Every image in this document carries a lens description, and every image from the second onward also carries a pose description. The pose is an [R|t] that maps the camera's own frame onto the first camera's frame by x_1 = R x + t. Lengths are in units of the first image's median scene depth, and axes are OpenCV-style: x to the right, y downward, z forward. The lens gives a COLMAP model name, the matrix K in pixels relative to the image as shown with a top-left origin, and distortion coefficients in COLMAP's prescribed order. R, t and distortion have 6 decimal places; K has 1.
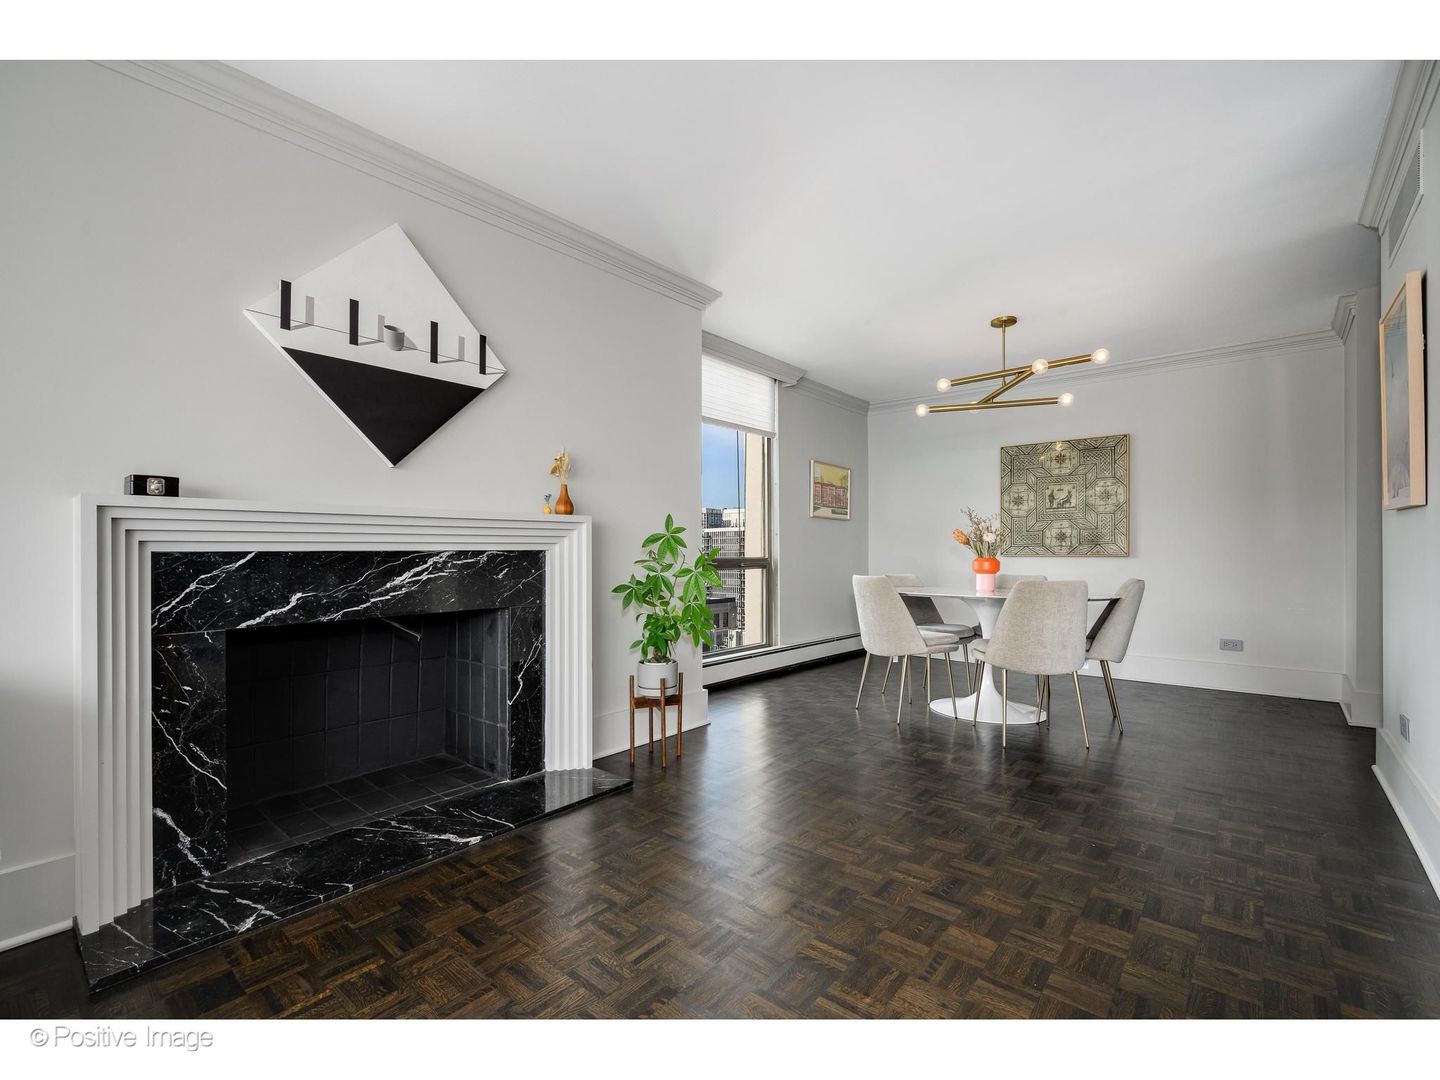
lens RADIAL K [[638.9, 0, 724.0], [0, 638.9, 549.3], [0, 0, 1]] dist [-0.012019, 0.000789]
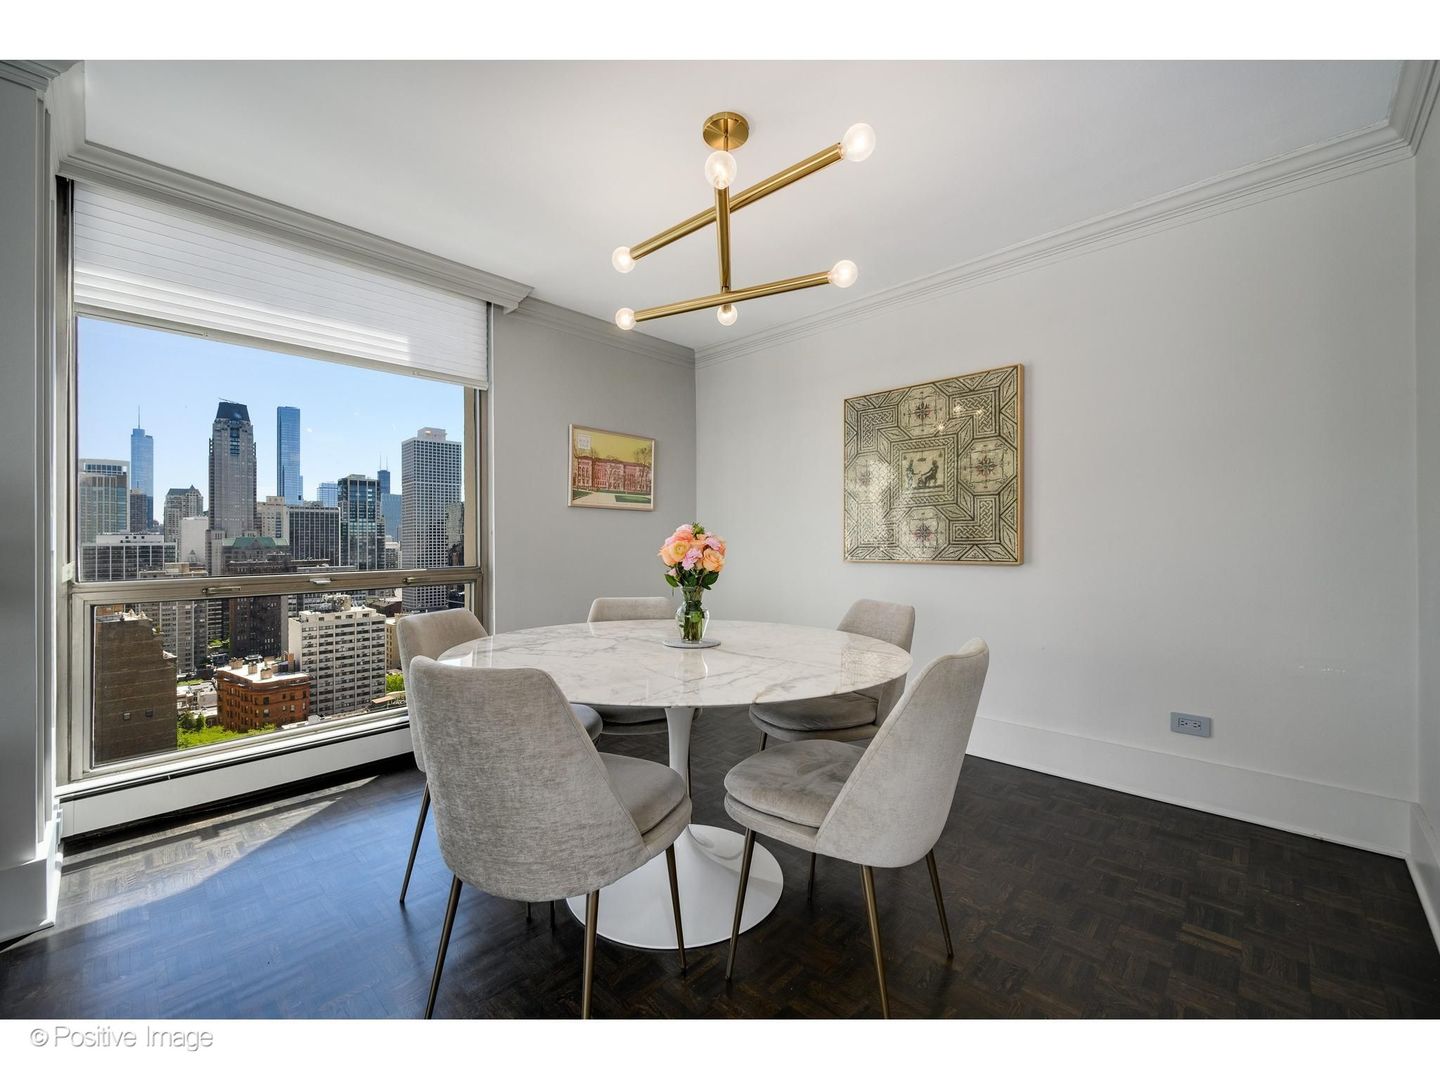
lens RADIAL K [[563.0, 0, 731.7], [0, 563.0, 541.6], [0, 0, 1]] dist [-0.007637, -0.000074]
pose [[0.998427, -0.008918, -0.055360, 0.365590], [0.009540, 0.999894, 0.010971, -0.018378], [0.055256, -0.011482, 0.998406, 0.418443]]
